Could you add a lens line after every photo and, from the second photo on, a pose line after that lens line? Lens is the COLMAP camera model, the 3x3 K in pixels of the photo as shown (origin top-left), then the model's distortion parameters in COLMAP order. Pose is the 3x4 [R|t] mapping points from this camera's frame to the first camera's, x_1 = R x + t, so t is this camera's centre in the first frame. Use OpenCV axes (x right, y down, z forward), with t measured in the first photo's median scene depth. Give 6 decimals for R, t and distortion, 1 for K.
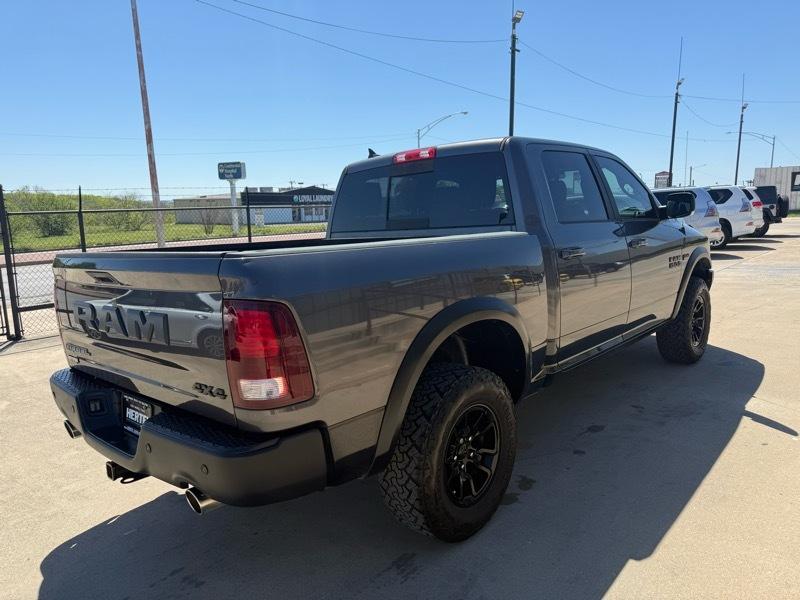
lens RADIAL K [[569.8, 0, 403.4], [0, 569.8, 303.8], [0, 0, 1]] dist [0.027575, -0.032748]
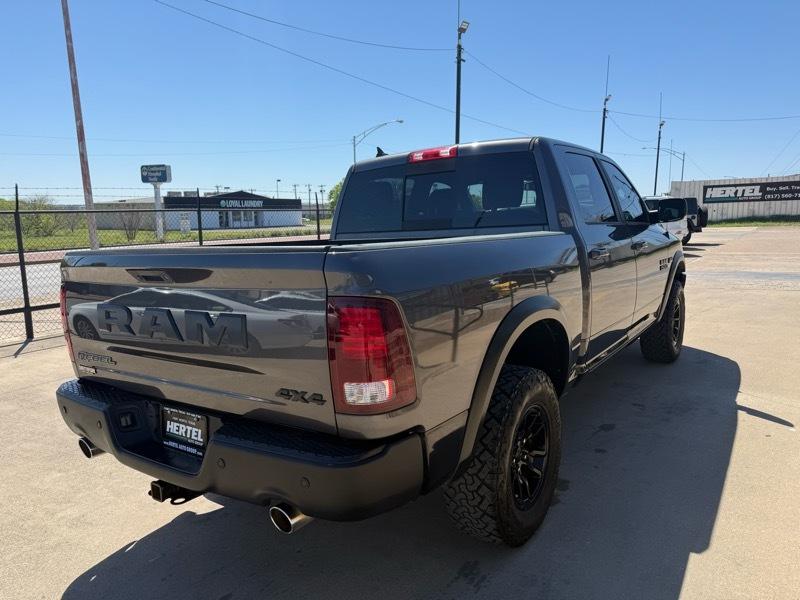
lens RADIAL K [[569.8, 0, 407.7], [0, 569.8, 307.9], [0, 0, 1]] dist [0.027575, -0.032748]
pose [[0.991634, -0.009630, 0.128726, -0.157357], [0.010445, 0.999929, -0.005661, 0.008701], [-0.128662, 0.006958, 0.991664, 0.037656]]
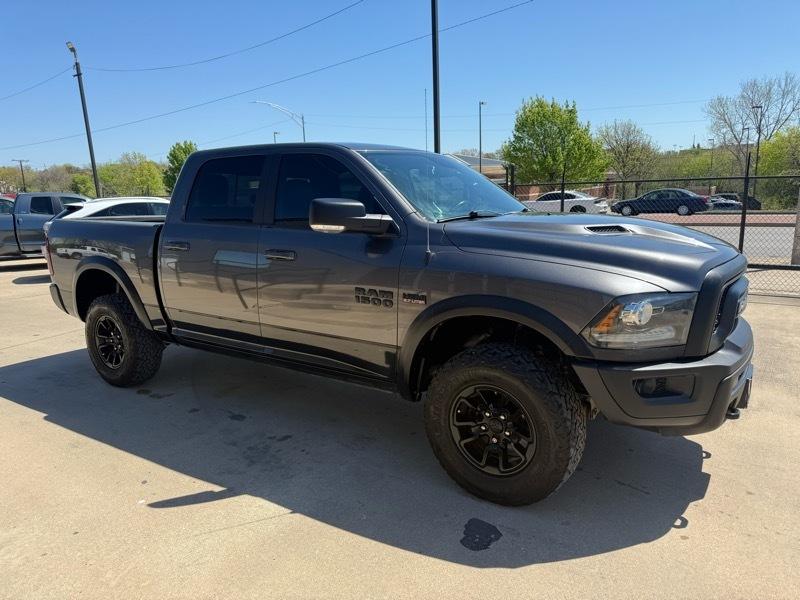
lens RADIAL K [[568.4, 0, 399.1], [0, 568.4, 299.2], [0, 0, 1]] dist [0.034112, -0.040687]
pose [[0.121474, 0.218044, -0.968350, 1.472918], [-0.144193, 0.969102, 0.200125, -0.274170], [0.982065, 0.115319, 0.149161, 1.207599]]
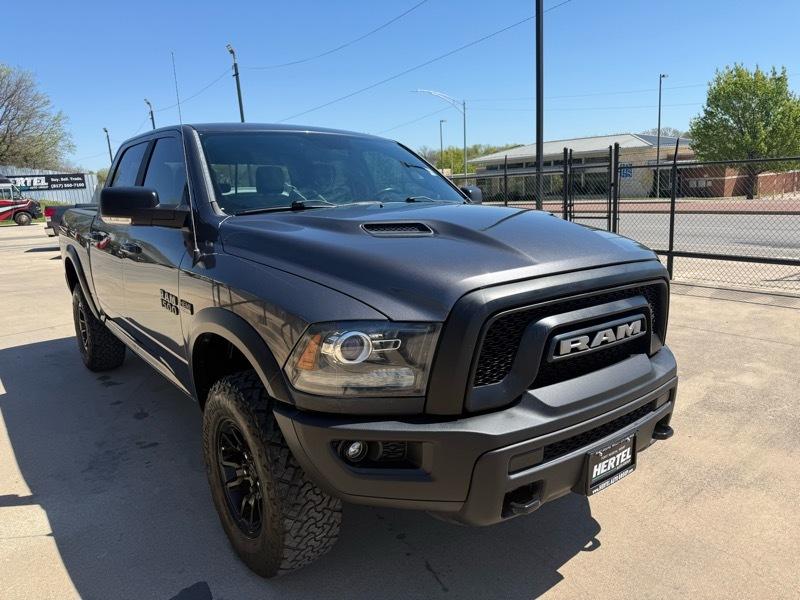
lens RADIAL K [[568.4, 0, 401.4], [0, 568.4, 302.2], [0, 0, 1]] dist [0.034112, -0.040687]
pose [[-0.181747, 0.241964, -0.953111, 1.286060], [-0.118568, 0.956790, 0.265508, -0.333385], [0.976171, 0.161264, -0.145204, 1.711257]]
